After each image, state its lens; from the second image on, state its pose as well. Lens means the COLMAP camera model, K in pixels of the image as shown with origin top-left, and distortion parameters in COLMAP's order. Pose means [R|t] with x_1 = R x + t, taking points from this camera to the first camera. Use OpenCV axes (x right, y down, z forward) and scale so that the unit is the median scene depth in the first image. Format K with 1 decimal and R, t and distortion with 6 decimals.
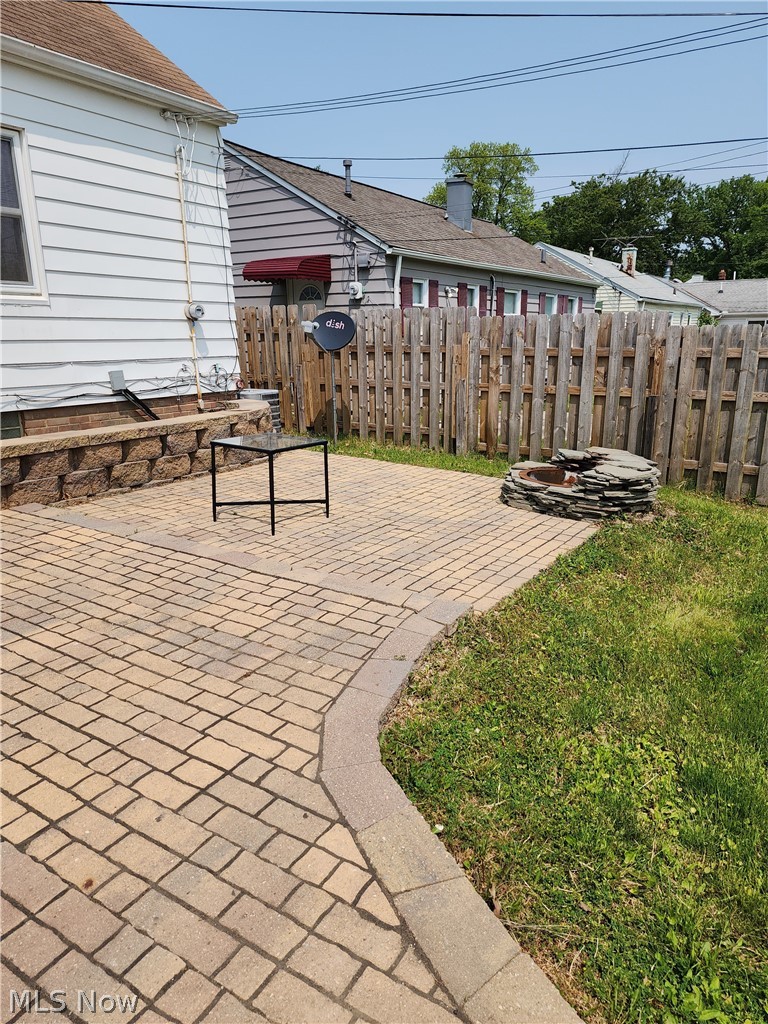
lens RADIAL K [[690.0, 0, 387.9], [0, 690.0, 512.5], [0, 0, 1]] dist [0.036972, -0.000424]
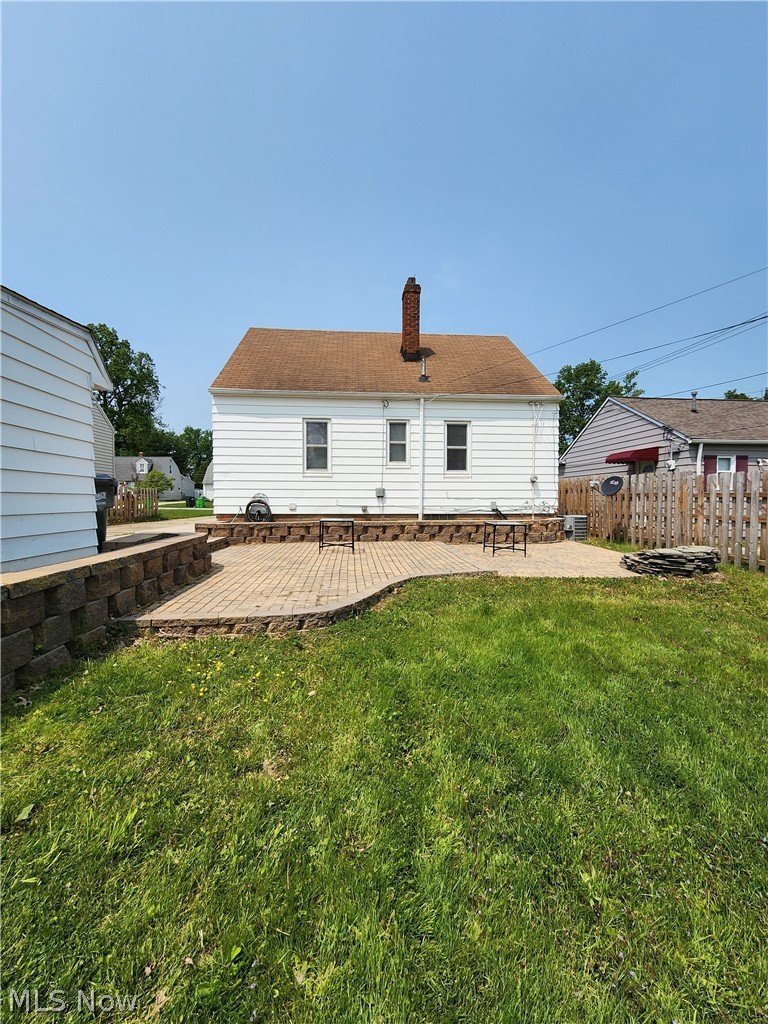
lens RADIAL K [[423.8, 0, 383.2], [0, 423.8, 513.3], [0, 0, 1]] dist [0.000984, -0.001845]
pose [[0.596103, 0.029800, -0.802355, 0.485919], [-0.207233, 0.971162, -0.117893, 0.082223], [0.775703, 0.236551, 0.585088, -0.165328]]
